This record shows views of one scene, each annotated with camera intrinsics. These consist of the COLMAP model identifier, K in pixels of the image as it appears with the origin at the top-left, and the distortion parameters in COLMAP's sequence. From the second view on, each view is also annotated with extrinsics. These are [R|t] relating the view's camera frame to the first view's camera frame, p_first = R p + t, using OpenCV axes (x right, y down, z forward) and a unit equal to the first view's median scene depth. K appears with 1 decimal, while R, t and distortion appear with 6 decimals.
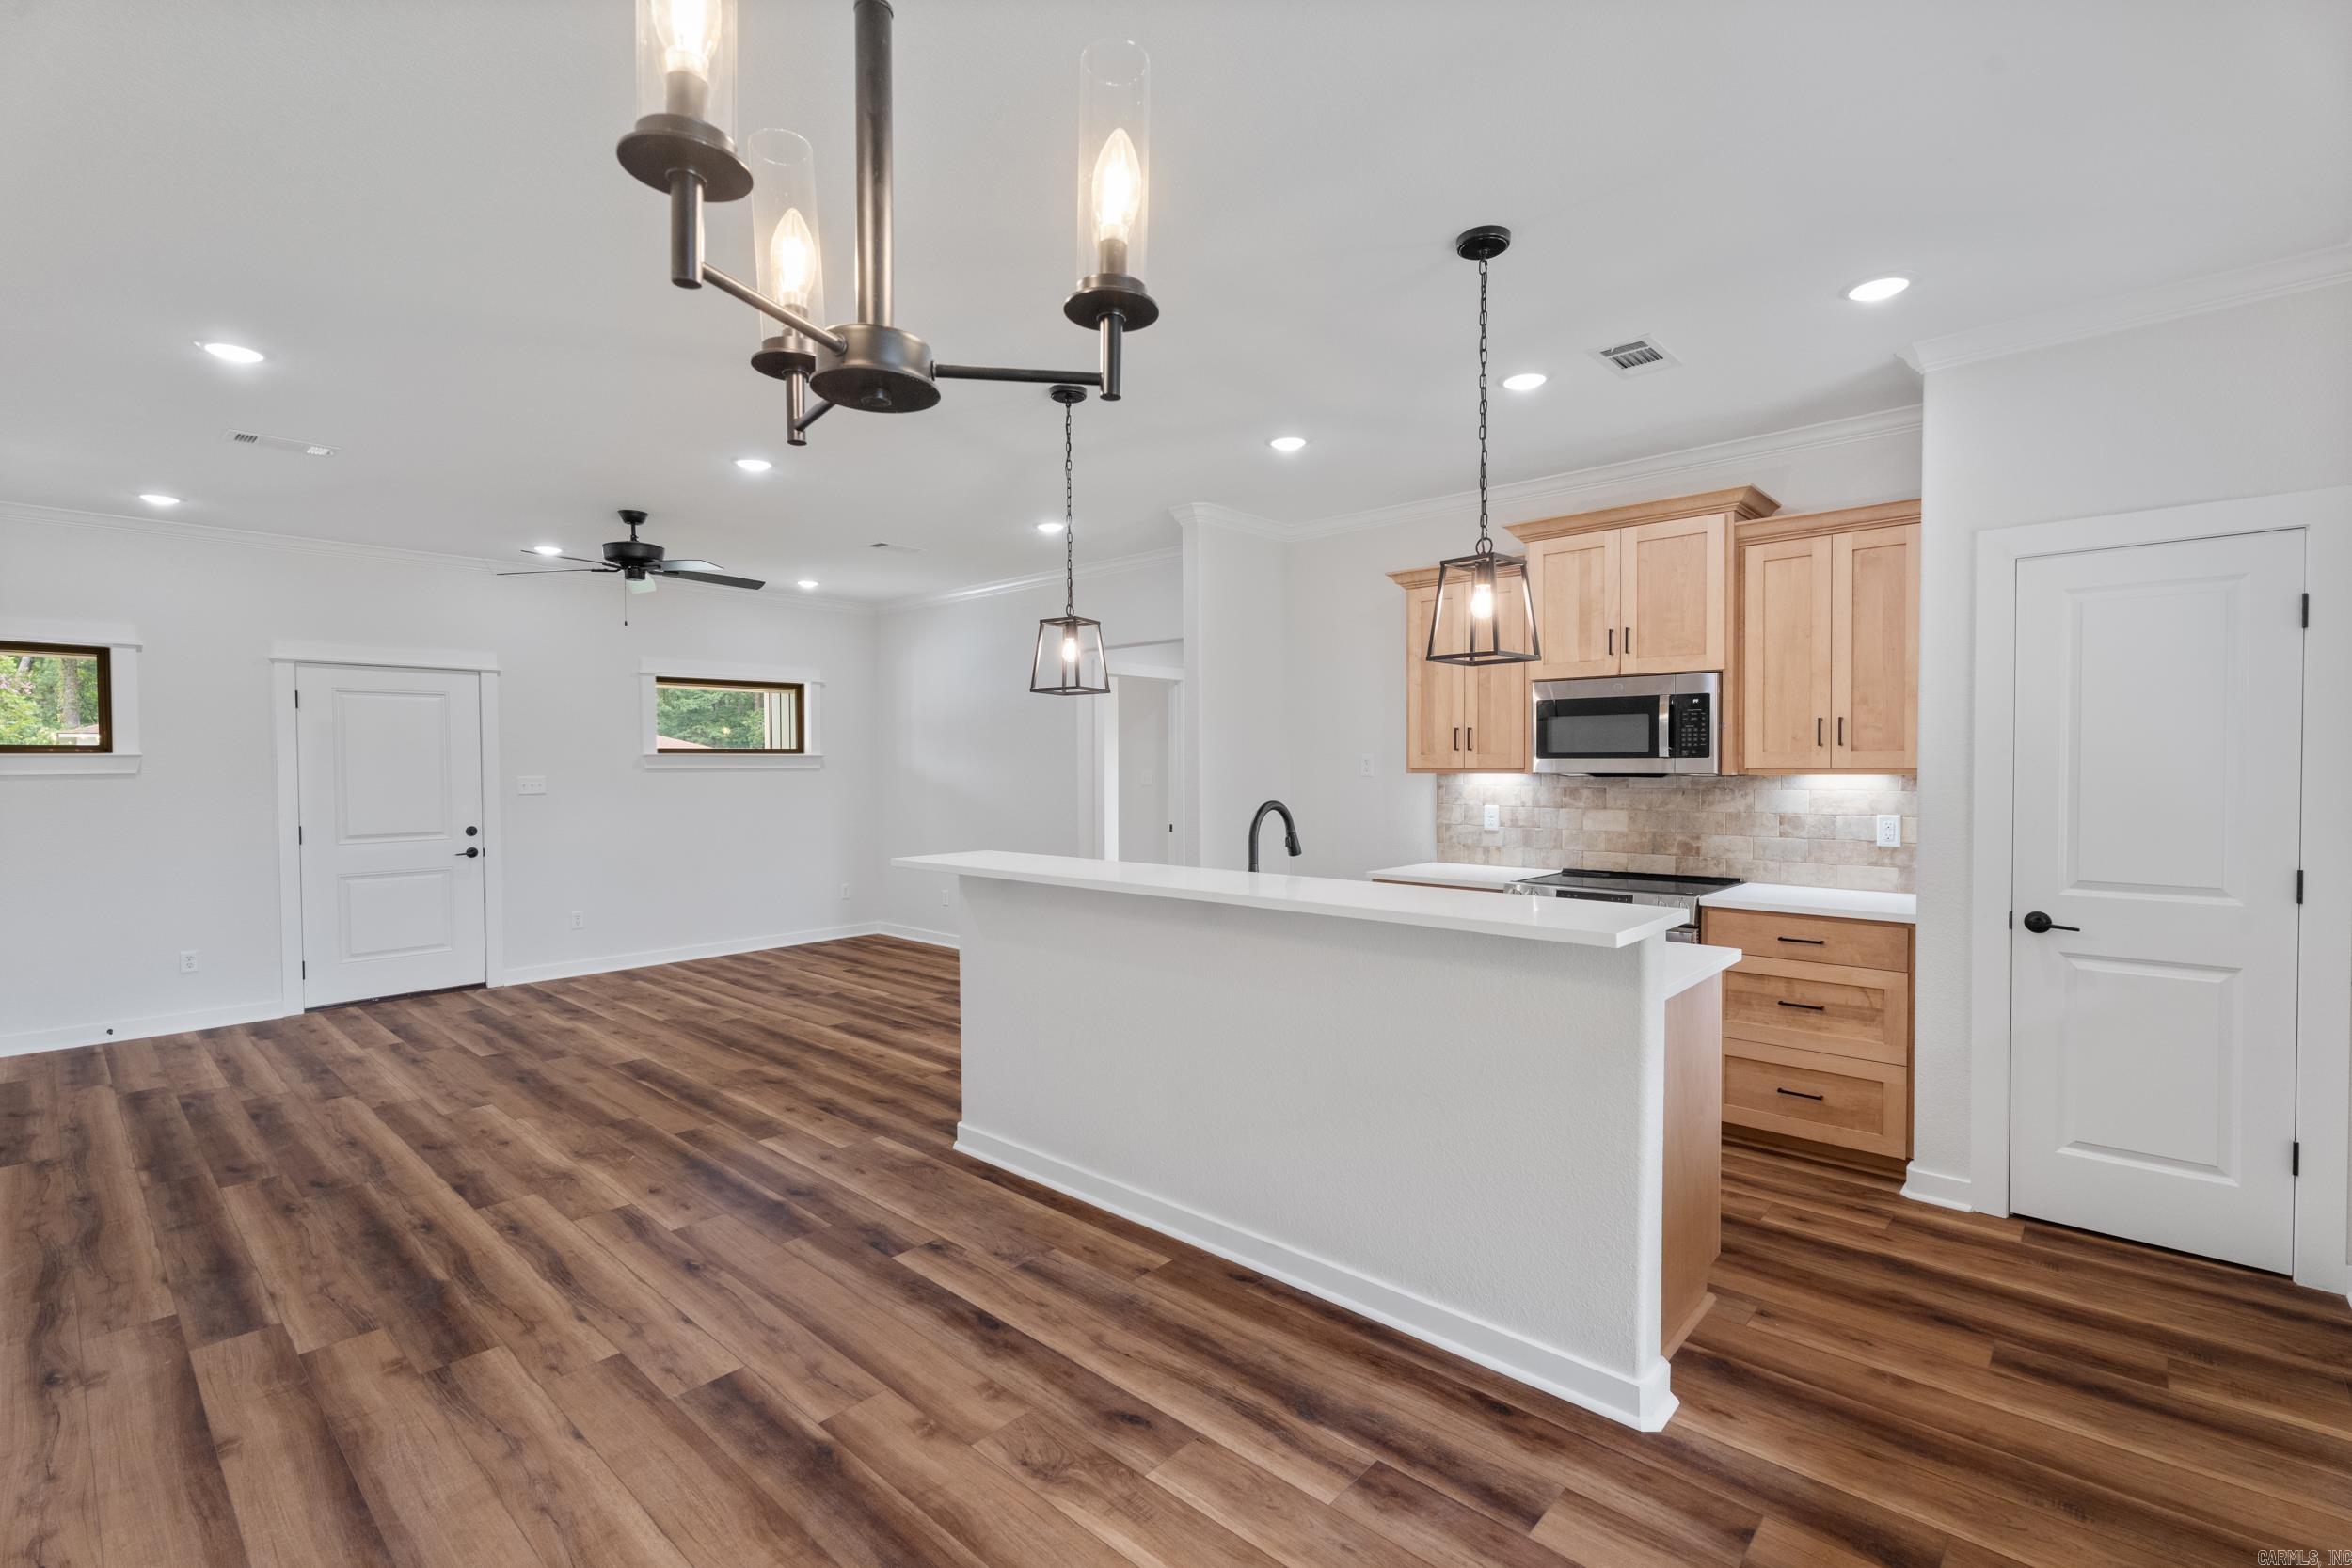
lens RADIAL K [[1065.1, 0, 1175.3], [0, 1065.1, 783.9], [0, 0, 1]] dist [0.000105, 0.000092]
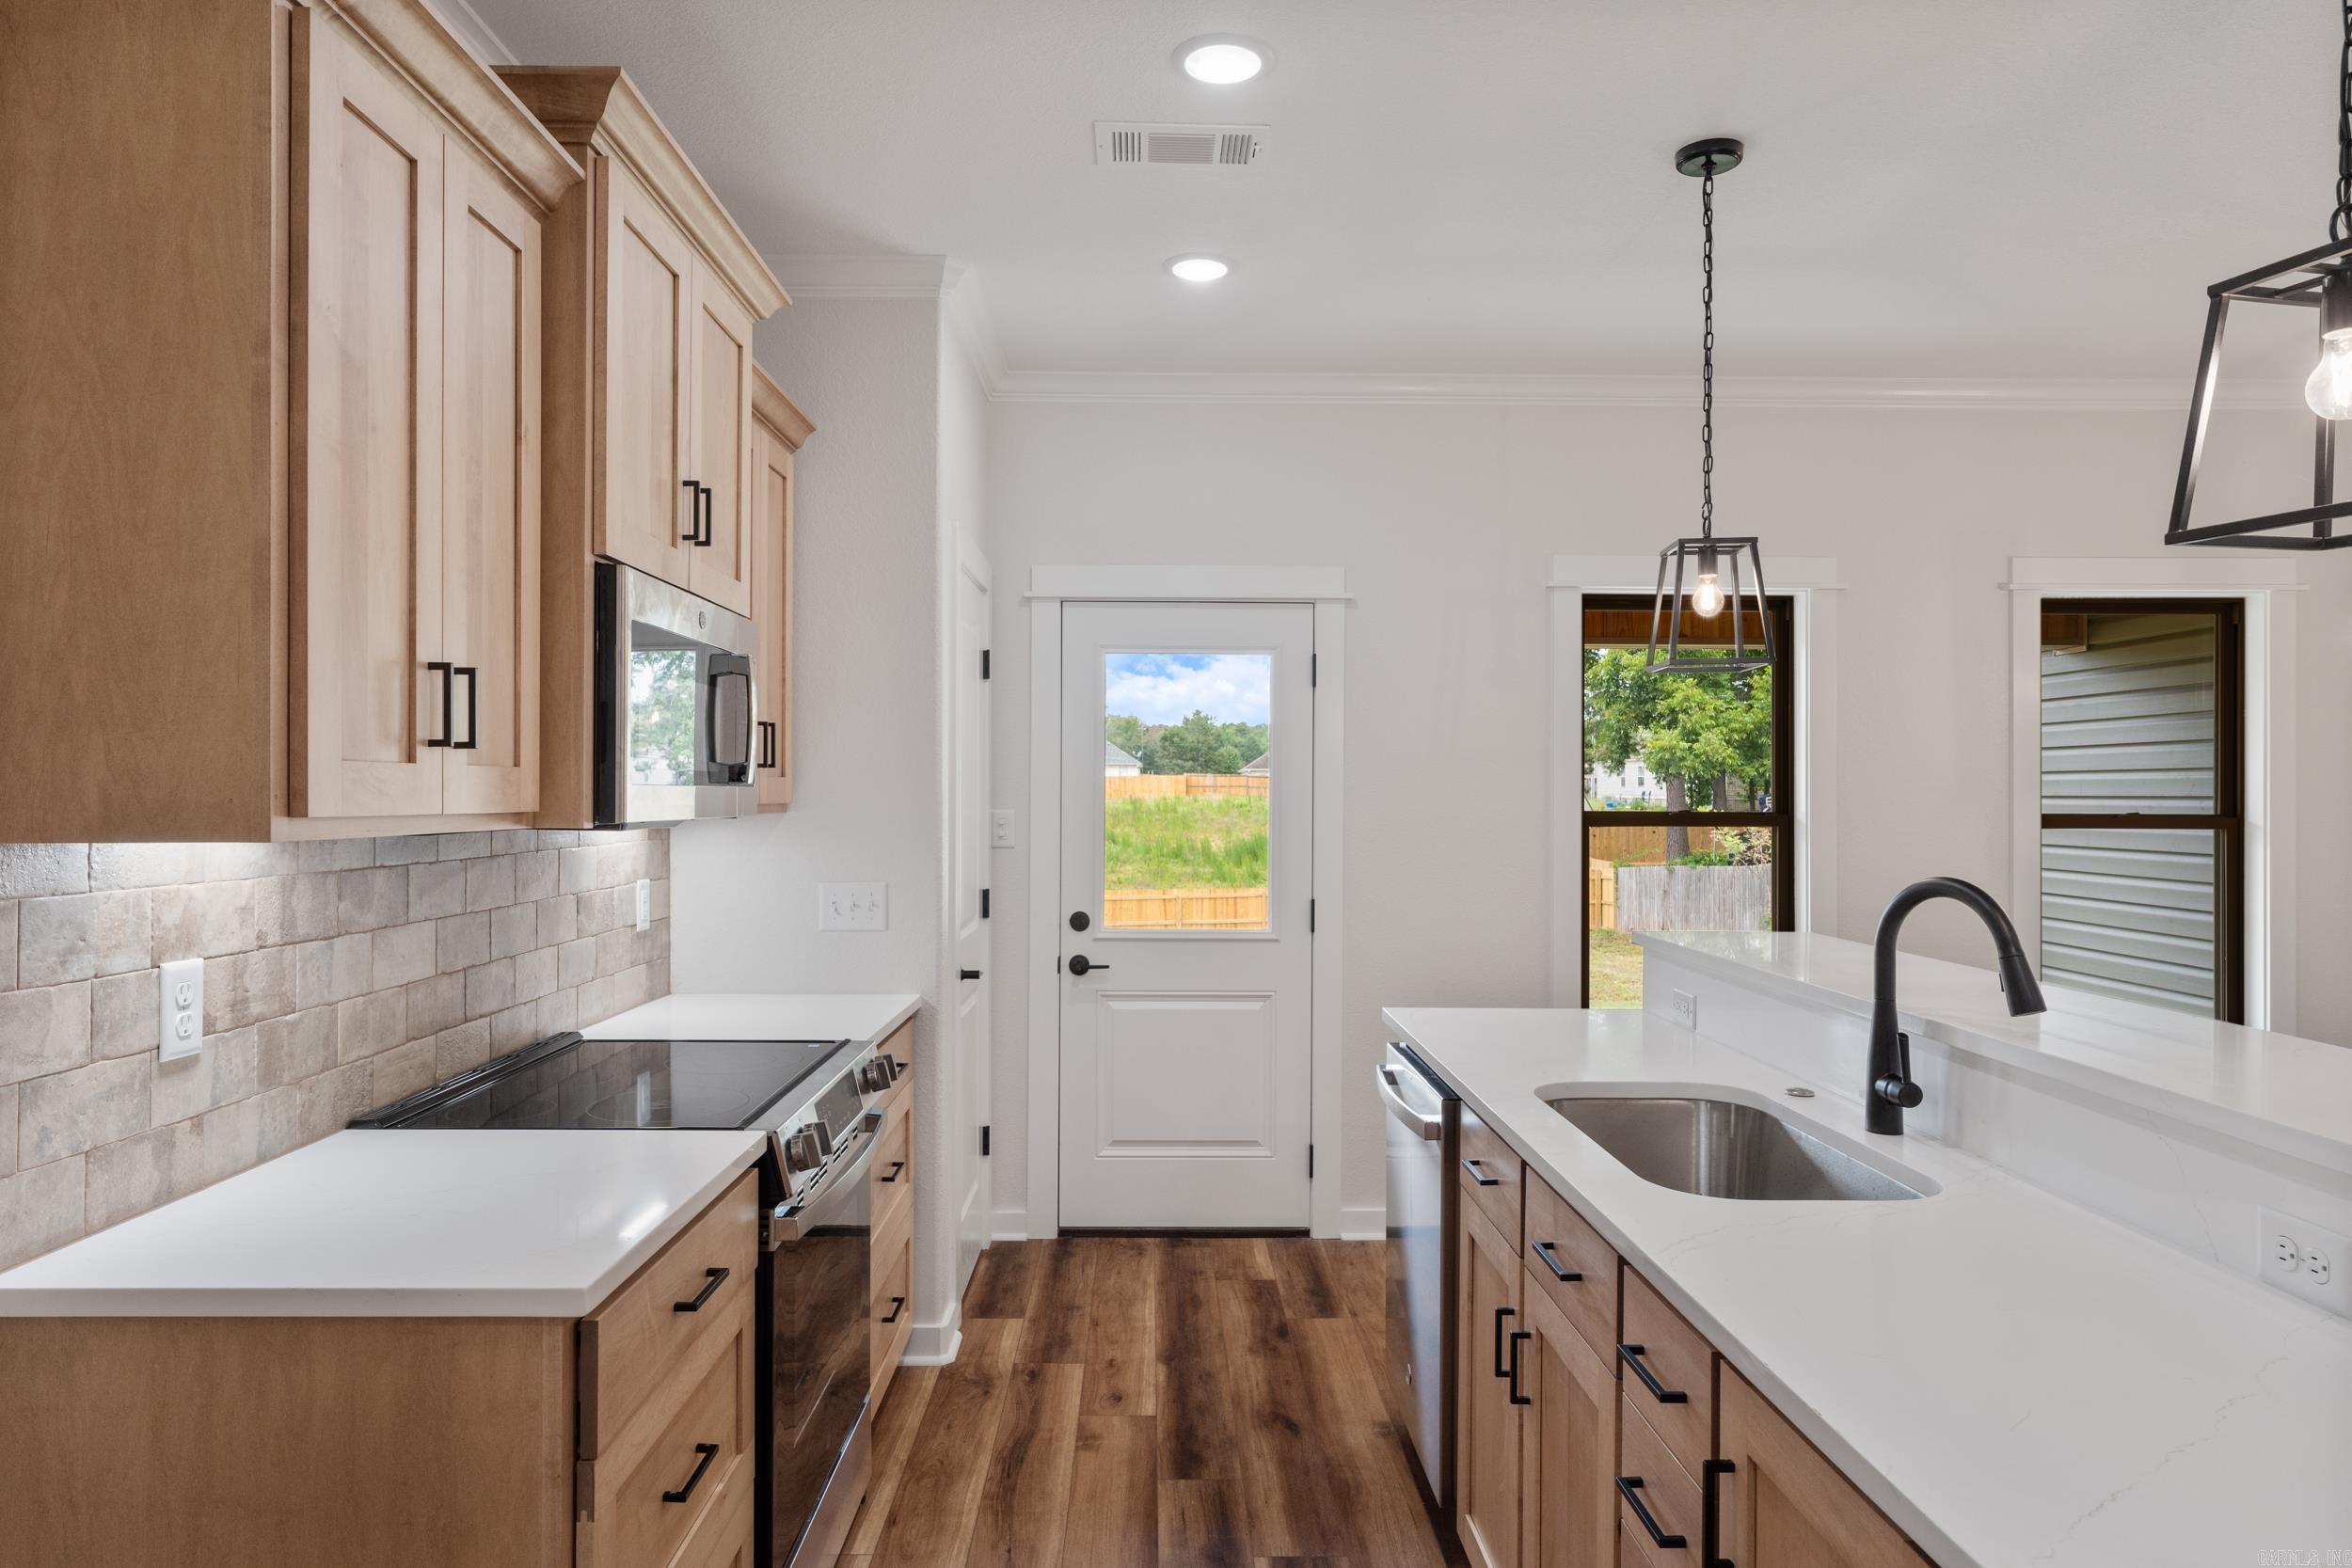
lens RADIAL K [[1415.7, 0, 1171.4], [0, 1415.7, 787.7], [0, 0, 1]] dist [0.002035, 0.001269]
pose [[-0.681869, 0.003810, 0.731464, -0.135798], [0.013060, 0.999890, 0.006967, -0.024704], [-0.731358, 0.014304, -0.681844, 1.258236]]
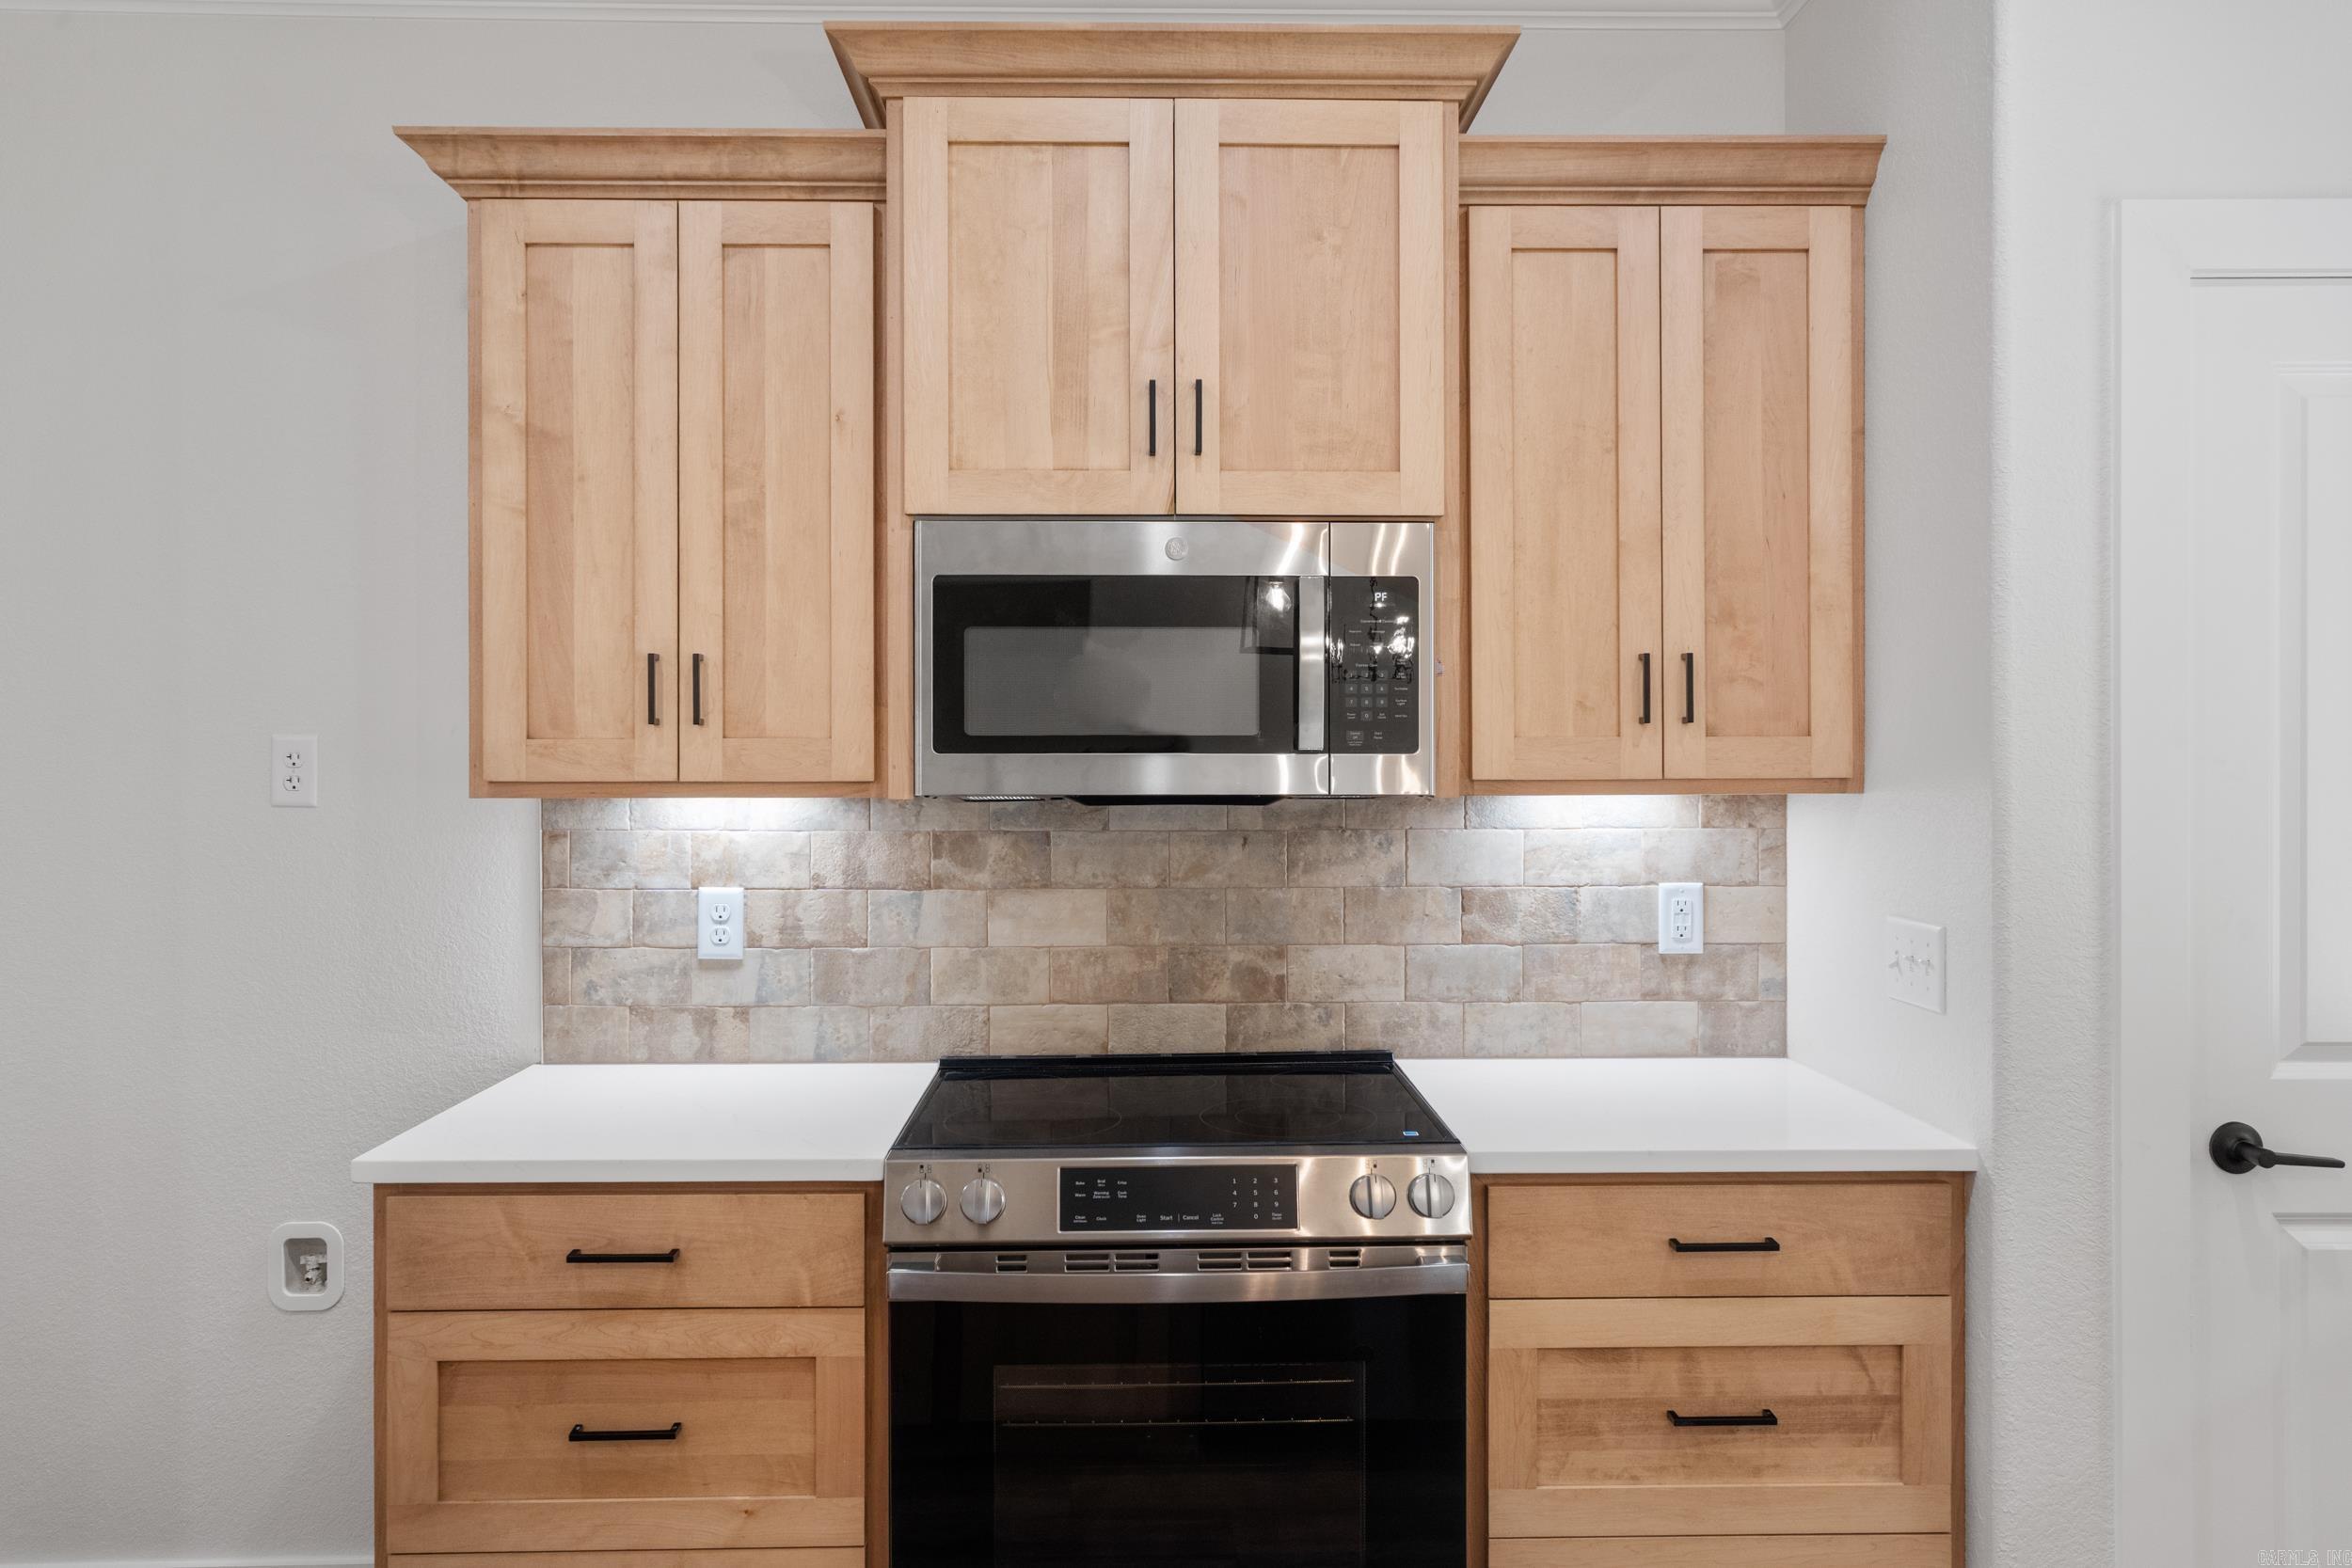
lens RADIAL K [[1631.7, 0, 1175.2], [0, 1631.7, 765.4], [0, 0, 1]] dist [-0.006963, 0.005133]
pose [[0.724134, -0.004110, 0.689647, 0.048021], [0.012344, 0.999899, -0.007002, -0.016375], [-0.689549, 0.013583, 0.724112, 0.615709]]
